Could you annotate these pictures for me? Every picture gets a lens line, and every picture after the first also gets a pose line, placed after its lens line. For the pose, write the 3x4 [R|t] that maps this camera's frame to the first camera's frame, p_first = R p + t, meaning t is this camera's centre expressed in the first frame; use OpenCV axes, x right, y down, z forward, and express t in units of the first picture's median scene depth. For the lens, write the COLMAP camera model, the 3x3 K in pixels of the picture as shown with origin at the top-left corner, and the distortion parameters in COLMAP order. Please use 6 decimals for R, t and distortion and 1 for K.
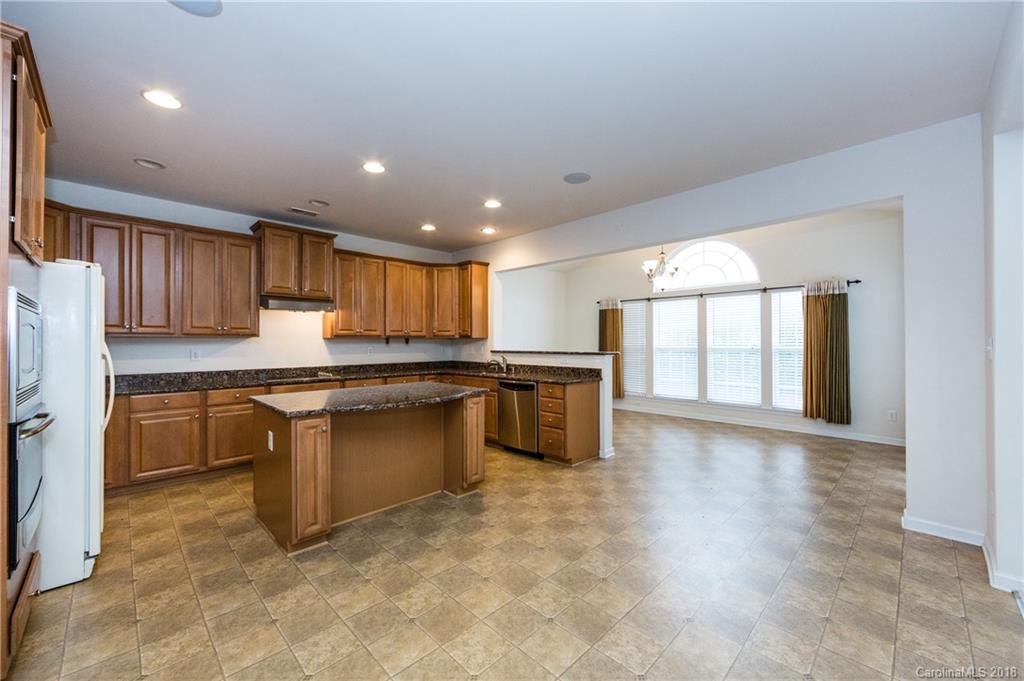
lens RADIAL K [[408.2, 0, 510.9], [0, 408.2, 338.9], [0, 0, 1]] dist [-0.000918, -0.000617]
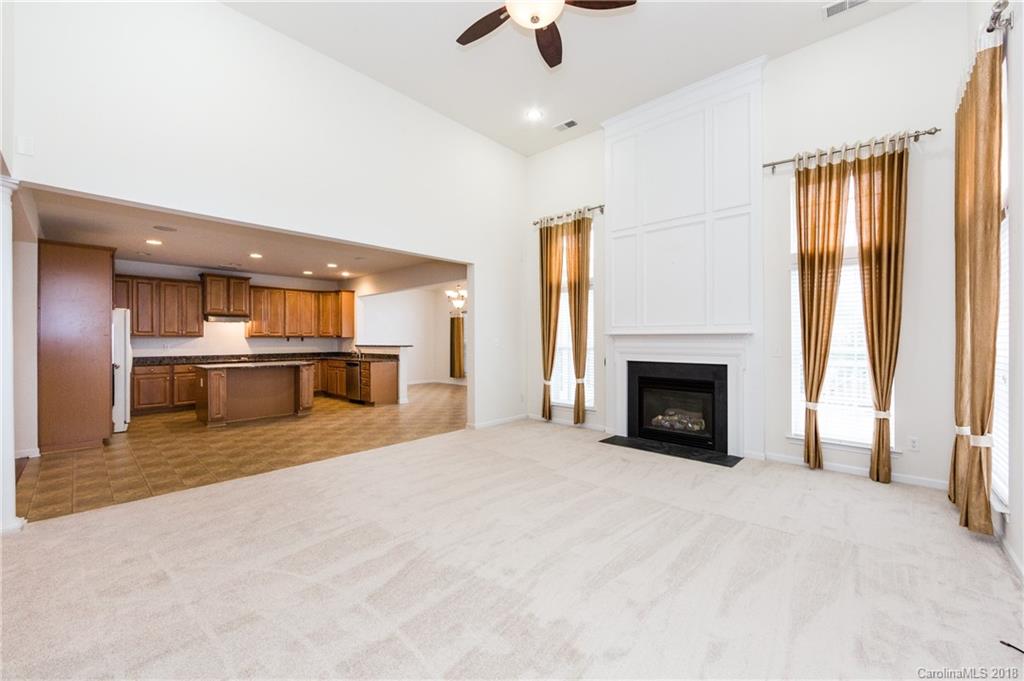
lens RADIAL K [[408.2, 0, 510.7], [0, 408.2, 339.2], [0, 0, 1]] dist [-0.000918, -0.000617]
pose [[0.998766, -0.000186, 0.049662, 0.606618], [-0.000171, 0.999974, 0.007167, -0.007599], [-0.049662, -0.007167, 0.998740, -0.809983]]
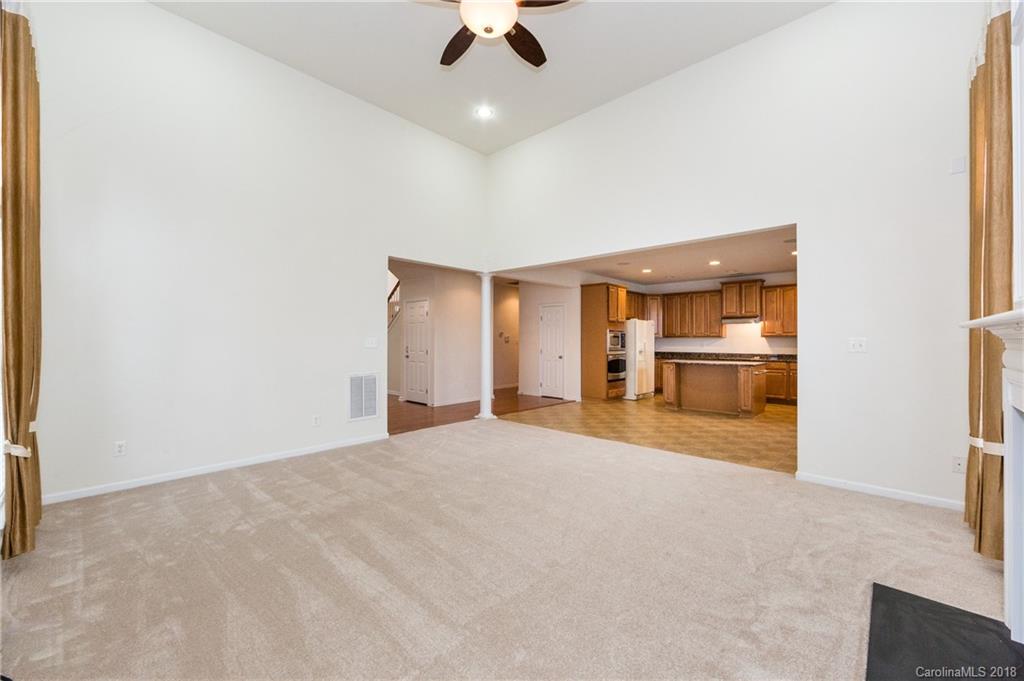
lens RADIAL K [[408.2, 0, 504.2], [0, 408.2, 335.5], [0, 0, 1]] dist [-0.000918, -0.000617]
pose [[0.031926, -0.007840, -0.999459, 1.346962], [0.005253, 0.999957, -0.007676, -0.003209], [0.999476, -0.005005, 0.031966, -0.172460]]
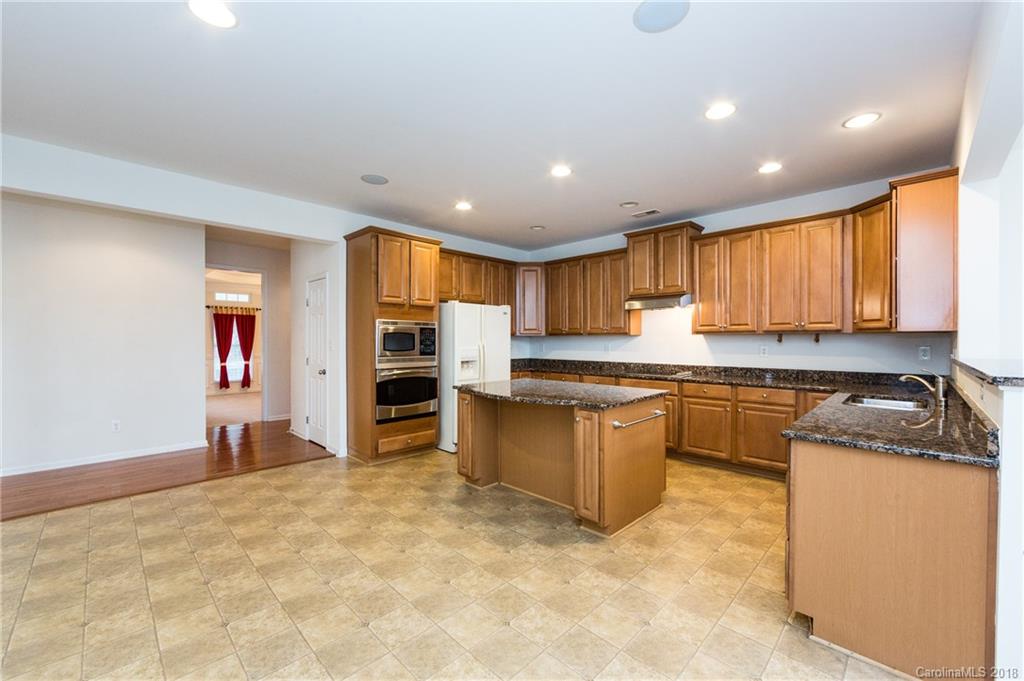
lens RADIAL K [[408.2, 0, 505.8], [0, 408.2, 341.2], [0, 0, 1]] dist [-0.000918, -0.000617]
pose [[-0.000958, 0.007111, -0.999974, 0.500341], [0.008431, 0.999939, 0.007102, 0.002204], [0.999964, -0.008424, -0.001018, 0.610648]]
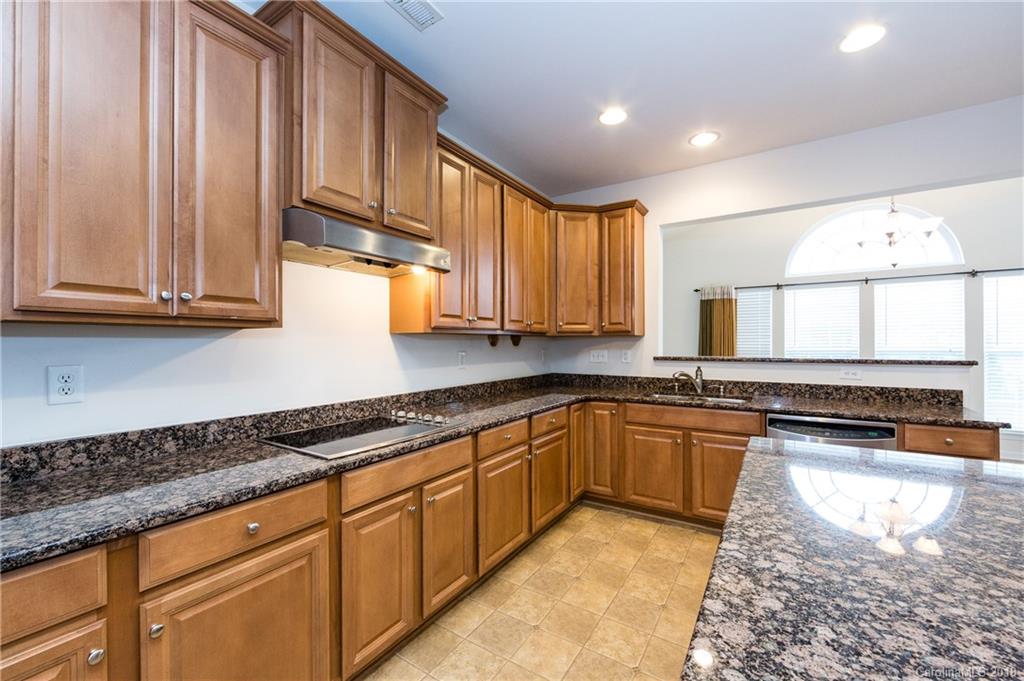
lens RADIAL K [[408.2, 0, 517.1], [0, 408.2, 344.5], [0, 0, 1]] dist [-0.000918, -0.000617]
pose [[0.975202, -0.001093, 0.221313, -0.465657], [-0.001050, 0.999954, 0.009568, 0.006135], [-0.221313, -0.009563, 0.975156, 0.572712]]
